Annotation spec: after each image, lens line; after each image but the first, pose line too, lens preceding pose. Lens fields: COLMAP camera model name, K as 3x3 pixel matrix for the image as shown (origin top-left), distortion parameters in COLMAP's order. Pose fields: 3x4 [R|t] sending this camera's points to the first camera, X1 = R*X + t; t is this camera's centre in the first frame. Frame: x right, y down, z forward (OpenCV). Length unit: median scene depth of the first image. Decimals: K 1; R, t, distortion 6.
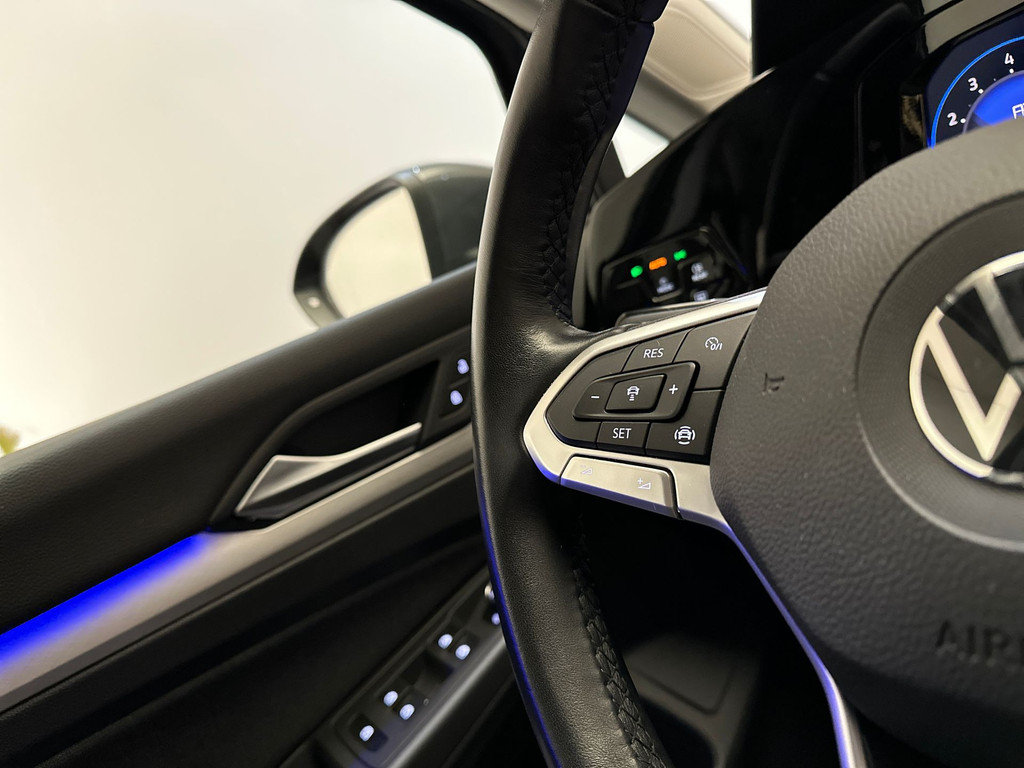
lens RADIAL K [[763.8, 0, 532.5], [0, 763.8, 409.4], [0, 0, 1]] dist [0.034031, -0.090567]
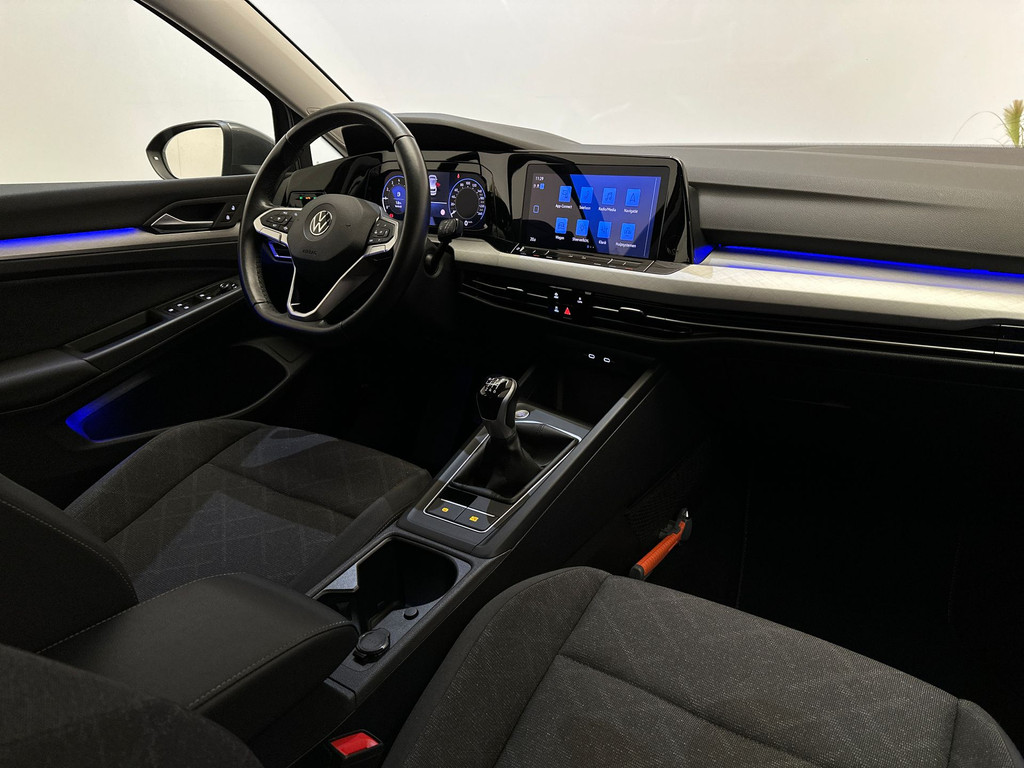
lens RADIAL K [[763.8, 0, 532.5], [0, 763.8, 409.4], [0, 0, 1]] dist [0.034031, -0.090567]
pose [[0.888578, 0.256094, 0.380586, 0.007988], [-0.281637, 0.959446, 0.011952, 0.366499], [-0.362091, -0.117807, 0.924668, -2.493027]]
